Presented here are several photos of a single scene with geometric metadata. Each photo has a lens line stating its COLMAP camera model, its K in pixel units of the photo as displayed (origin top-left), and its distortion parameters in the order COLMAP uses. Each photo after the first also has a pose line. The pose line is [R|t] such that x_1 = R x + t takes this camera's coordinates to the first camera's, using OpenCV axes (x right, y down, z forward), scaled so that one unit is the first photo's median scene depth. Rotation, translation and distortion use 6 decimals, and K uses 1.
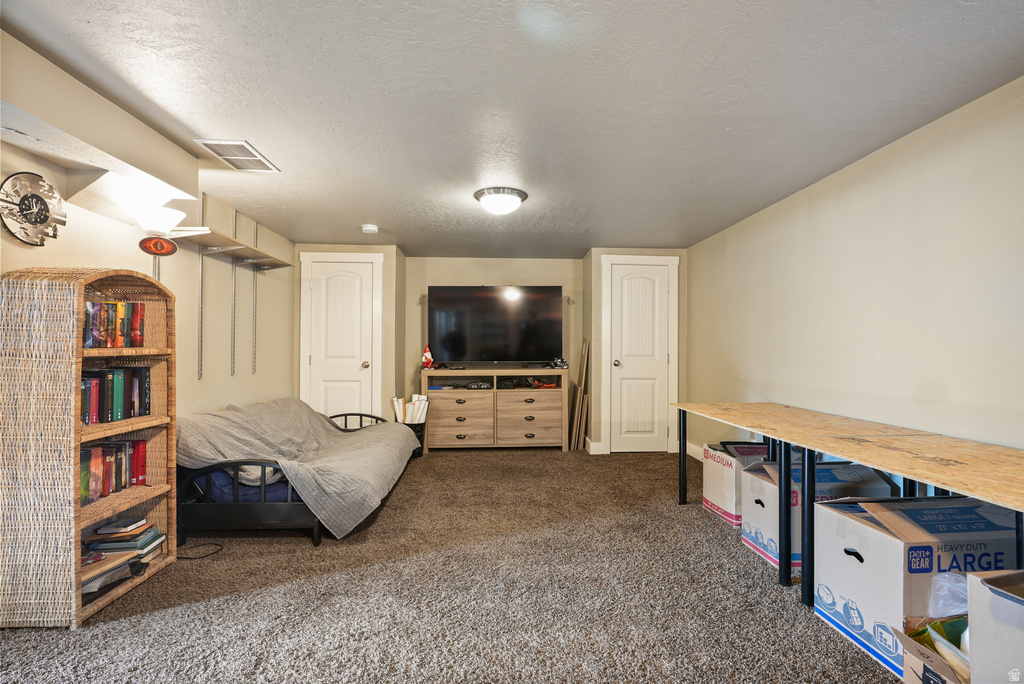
lens RADIAL K [[467.2, 0, 506.1], [0, 467.2, 324.2], [0, 0, 1]] dist [-0.013078, 0.004479]
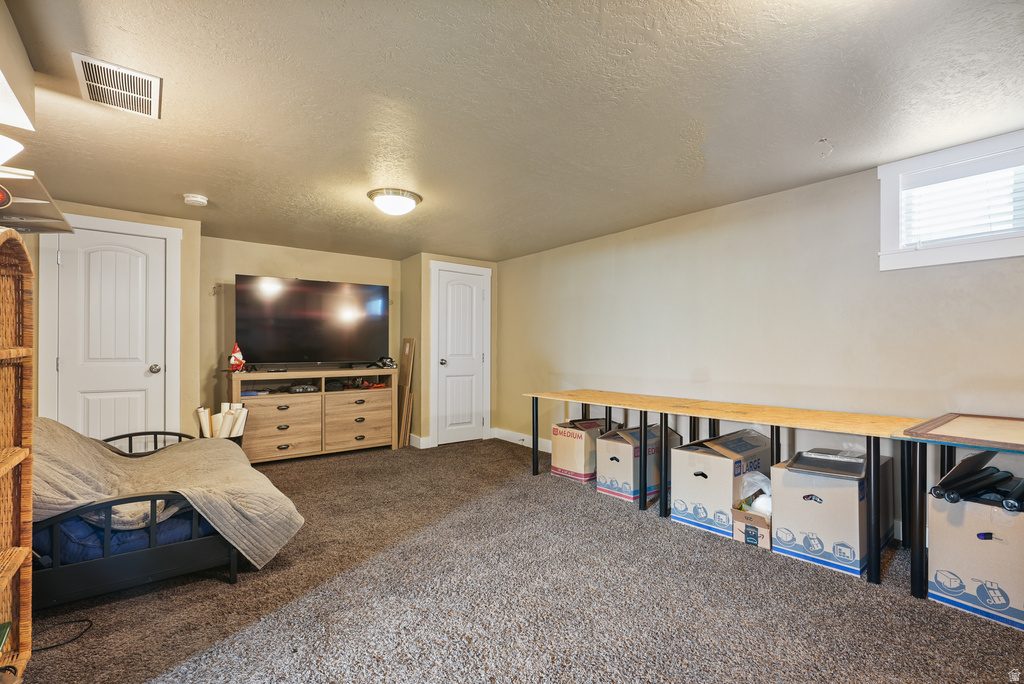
lens RADIAL K [[470.8, 0, 520.2], [0, 470.8, 325.6], [0, 0, 1]] dist [-0.013716, 0.005644]
pose [[0.814229, 0.028893, 0.579825, -0.350034], [-0.031198, 0.999495, -0.005994, 0.000238], [-0.579705, -0.013209, 0.814719, 0.013023]]
